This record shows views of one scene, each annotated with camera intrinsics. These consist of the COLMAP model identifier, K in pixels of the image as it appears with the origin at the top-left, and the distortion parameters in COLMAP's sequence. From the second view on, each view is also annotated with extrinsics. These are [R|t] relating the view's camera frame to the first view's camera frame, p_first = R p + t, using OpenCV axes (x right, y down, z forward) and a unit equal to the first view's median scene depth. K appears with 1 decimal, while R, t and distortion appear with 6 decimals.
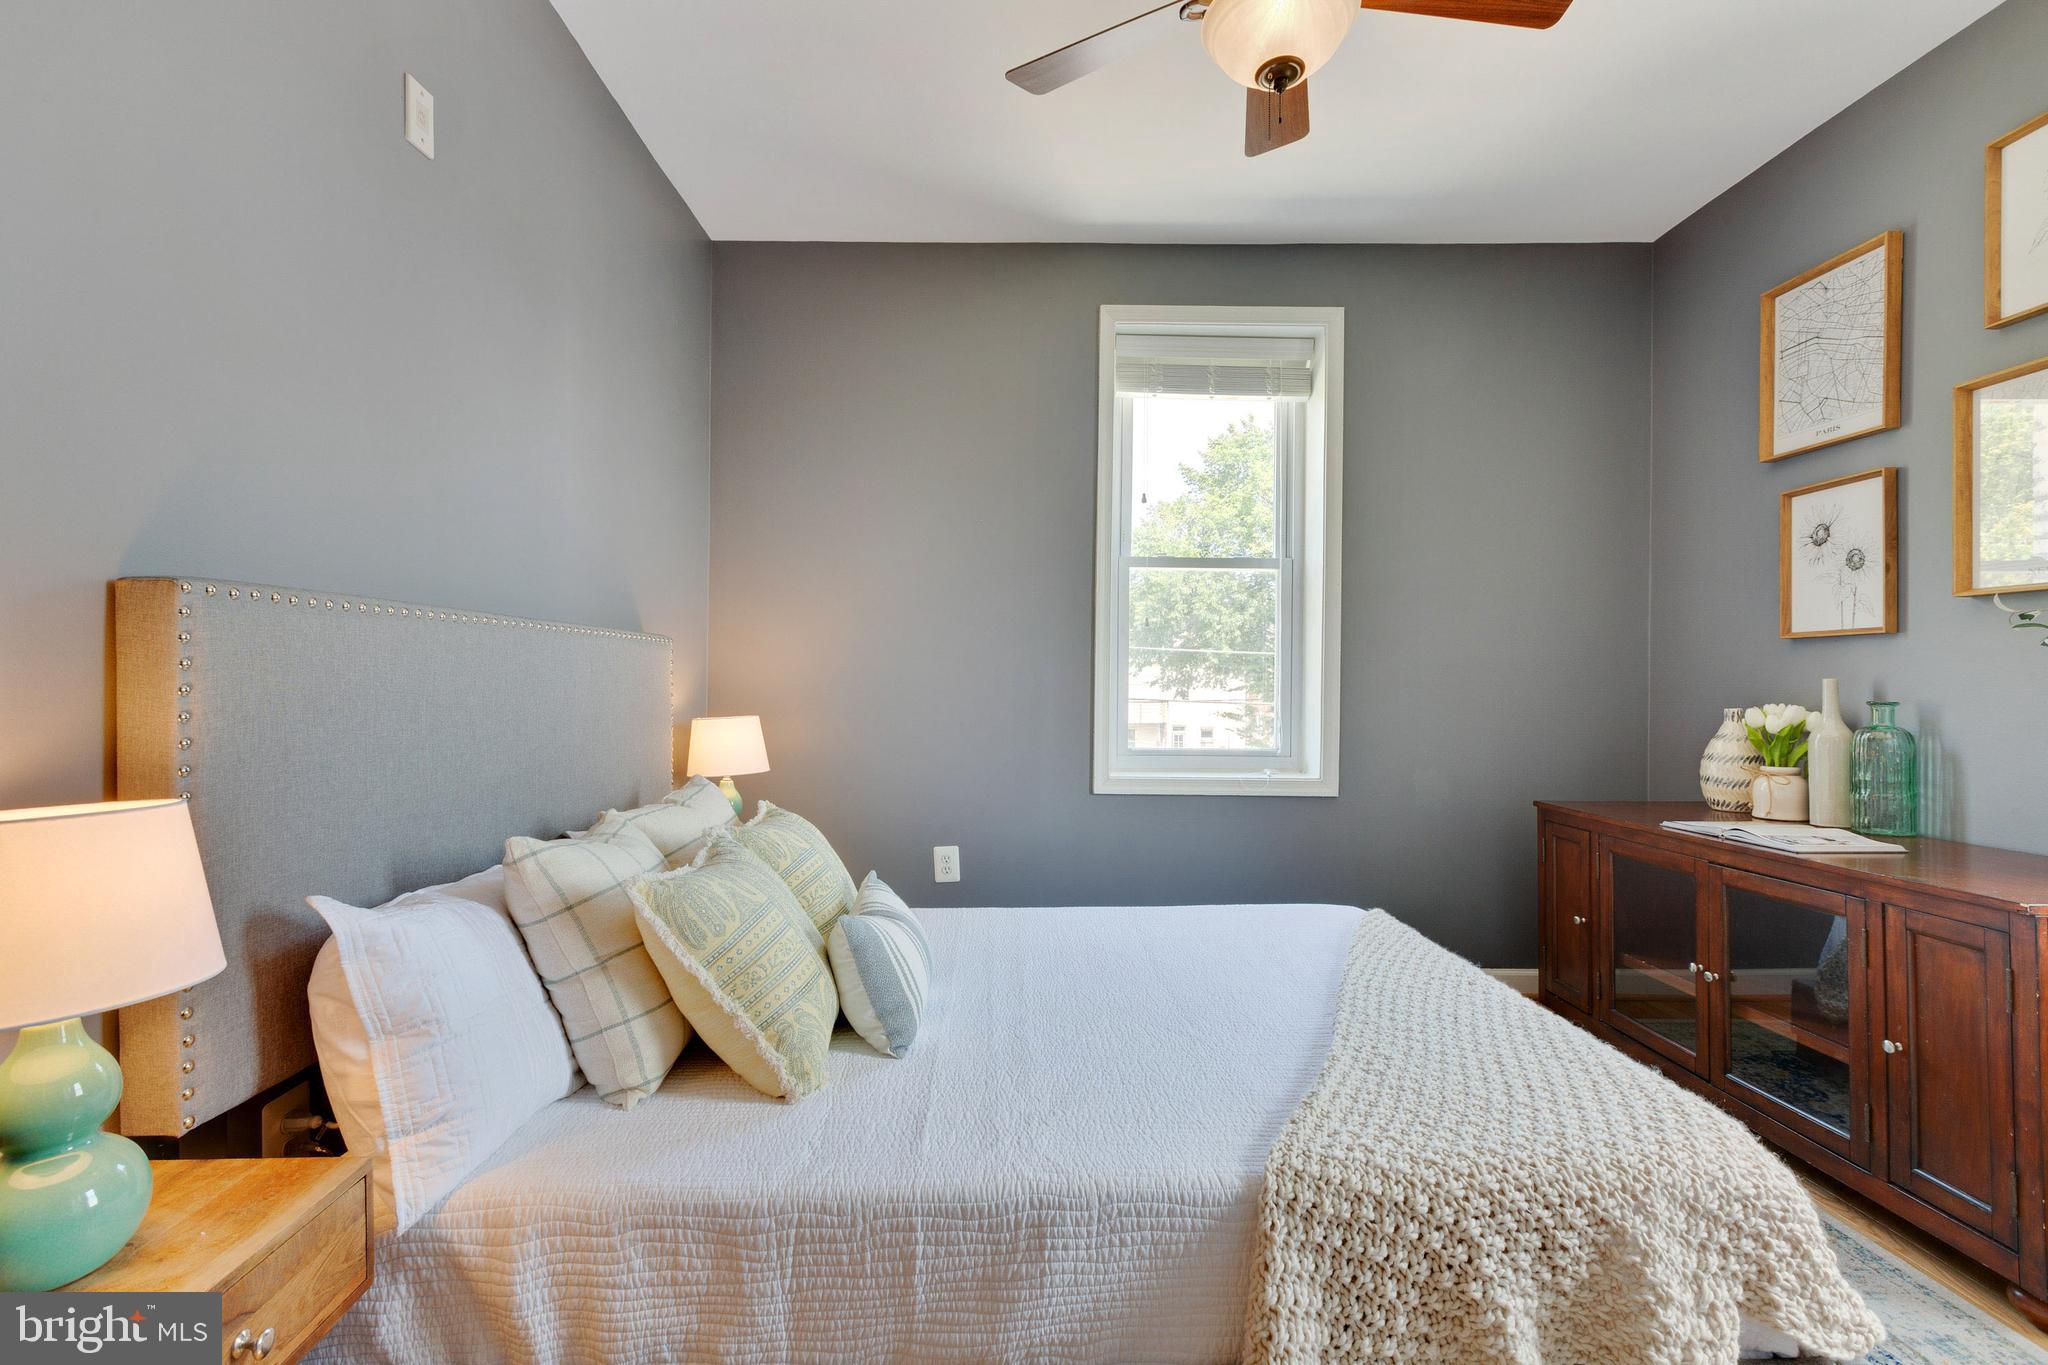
lens RADIAL K [[912.6, 0, 1022.7], [0, 912.6, 674.1], [0, 0, 1]] dist [-0.002281, 0.000532]
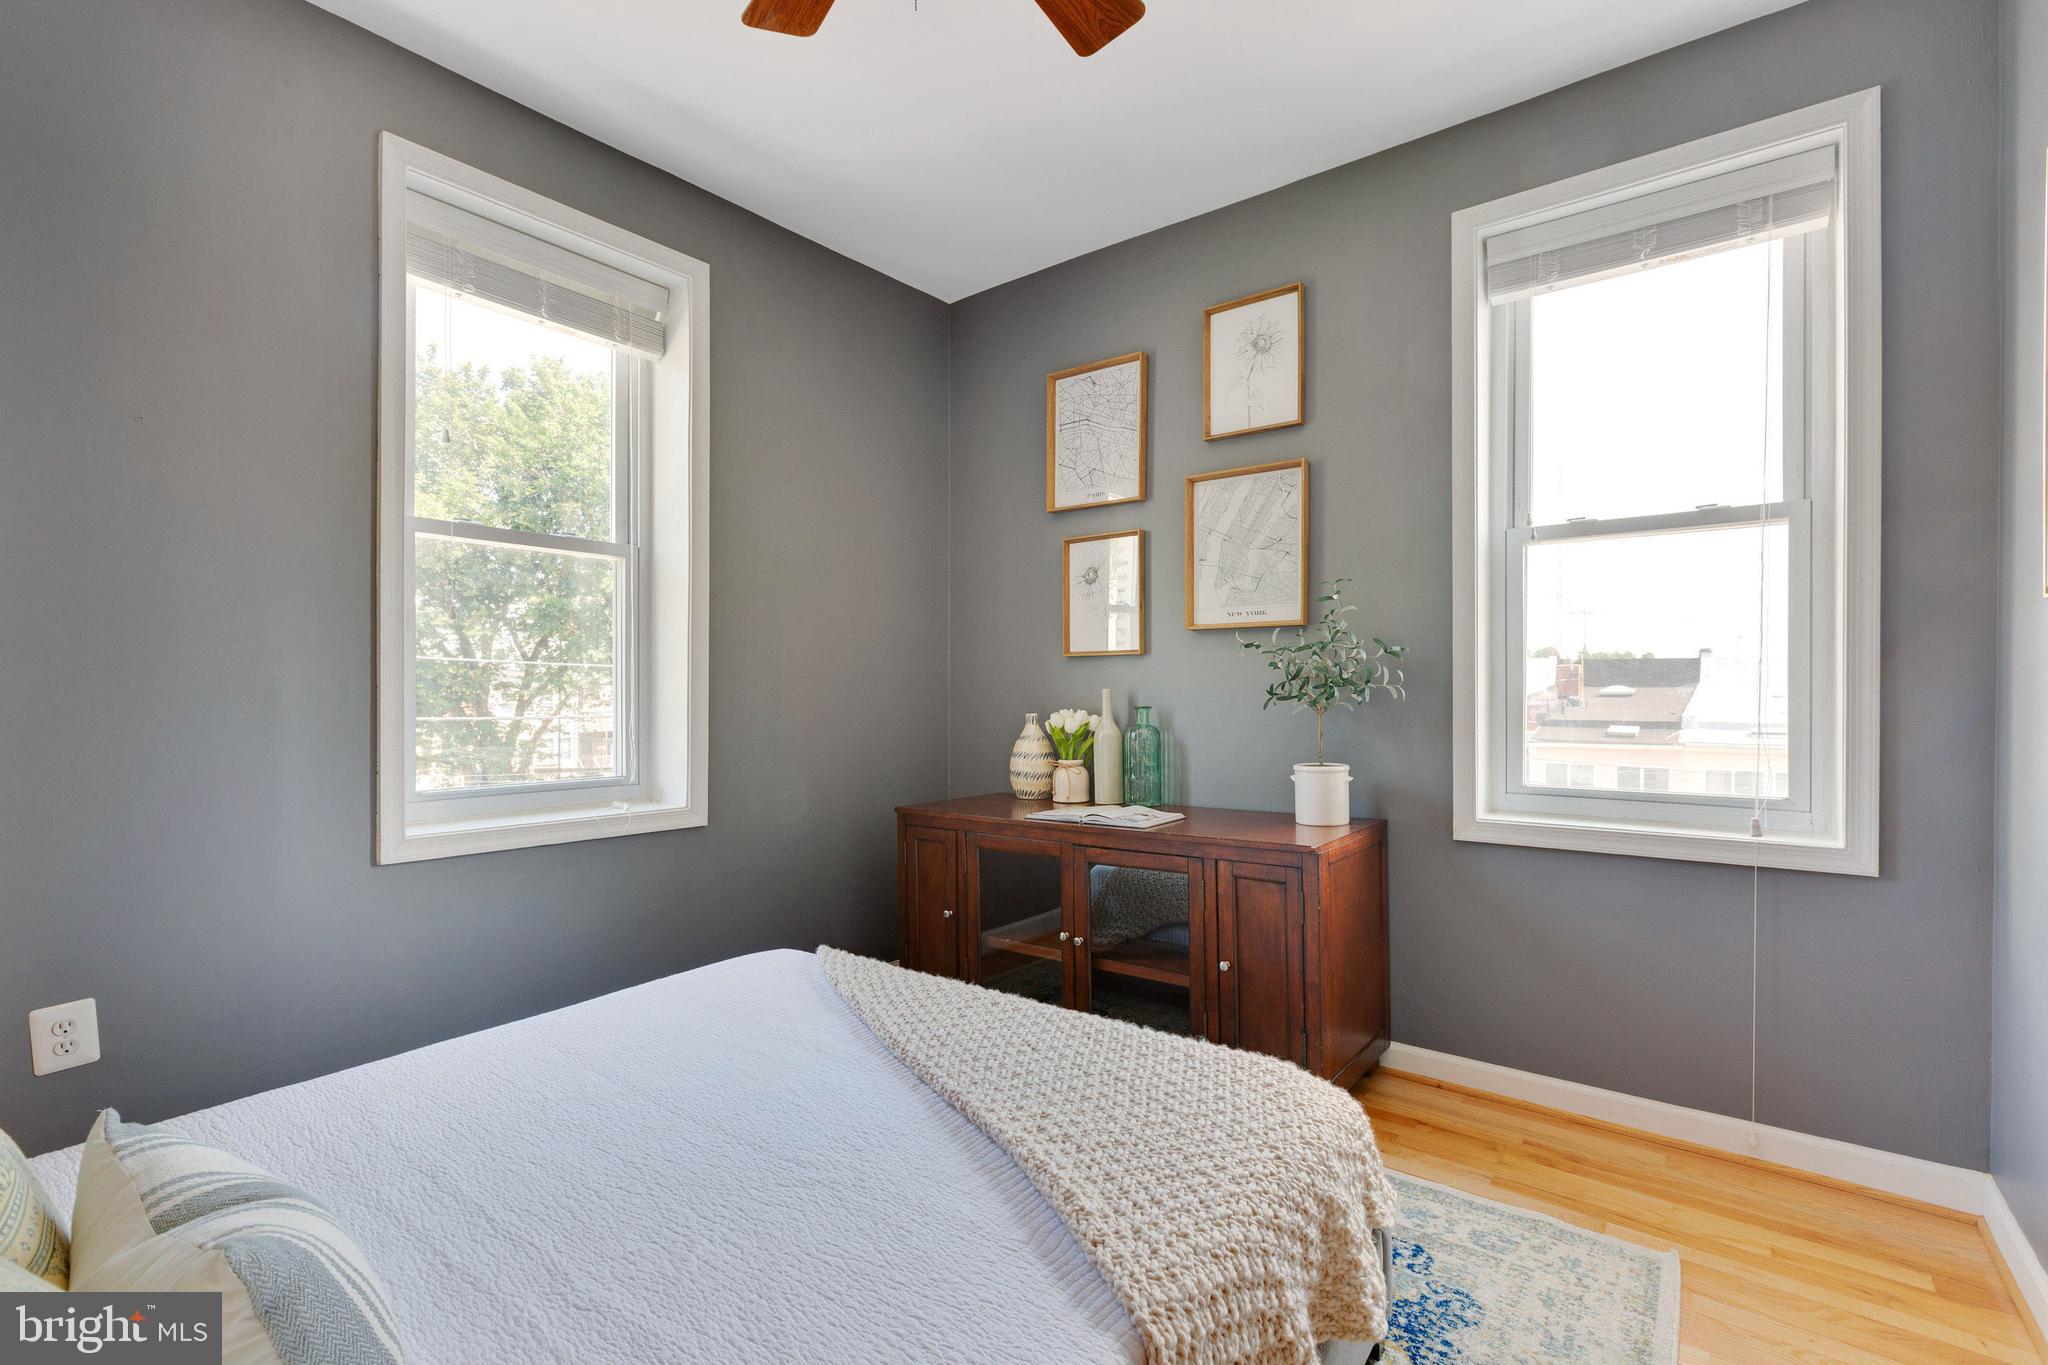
lens RADIAL K [[912.6, 0, 951.3], [0, 912.6, 693.0], [0, 0, 1]] dist [-0.002281, 0.000532]
pose [[0.625874, -0.009807, 0.779863, -0.243622], [-0.000676, 0.999914, 0.013116, -0.005425], [-0.779924, -0.008736, 0.625813, 0.351154]]
